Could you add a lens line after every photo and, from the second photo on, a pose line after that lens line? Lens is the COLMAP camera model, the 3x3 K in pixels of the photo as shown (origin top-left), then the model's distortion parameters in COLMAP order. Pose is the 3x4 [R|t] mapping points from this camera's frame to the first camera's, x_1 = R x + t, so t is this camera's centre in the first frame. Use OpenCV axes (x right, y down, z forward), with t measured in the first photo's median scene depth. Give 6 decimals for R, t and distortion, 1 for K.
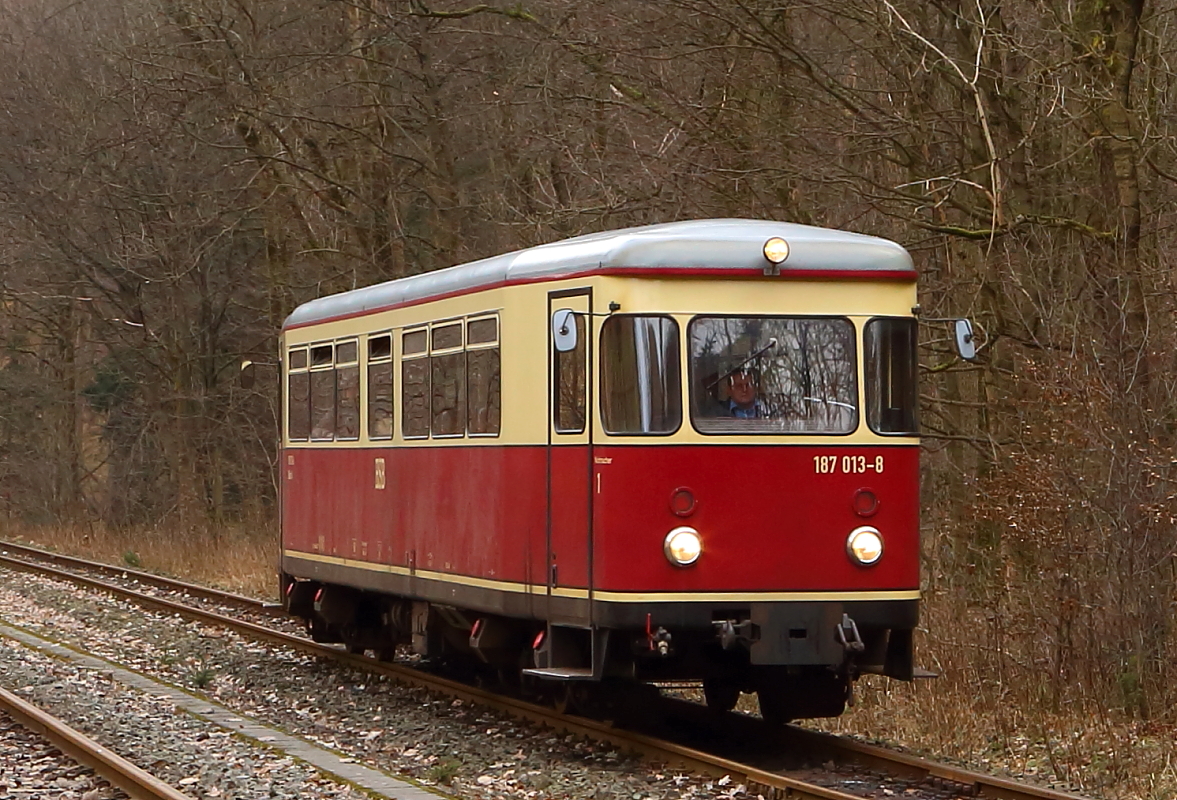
lens RADIAL K [[2976.6, 0, 588.4], [0, 2976.6, 458.5], [0, 0, 1]] dist [-0.068131, -0.881782]
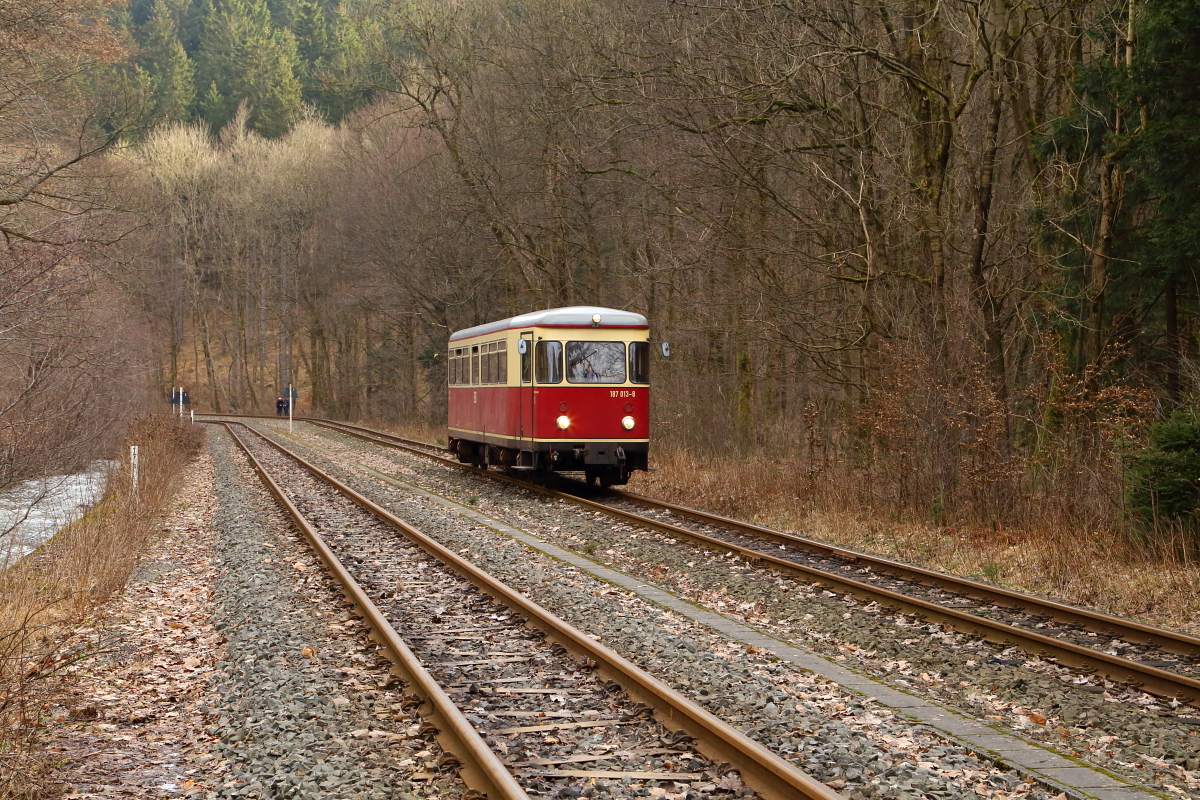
lens RADIAL K [[2276.1, 0, 600.0], [0, 2276.1, 400.0], [0, 0, 1]] dist [0.025706, 0.053951]
pose [[0.990717, 0.004052, -0.135878, 0.165908], [-0.003786, 0.999990, 0.002215, 0.001407], [0.135886, -0.001680, 0.990723, -0.526568]]
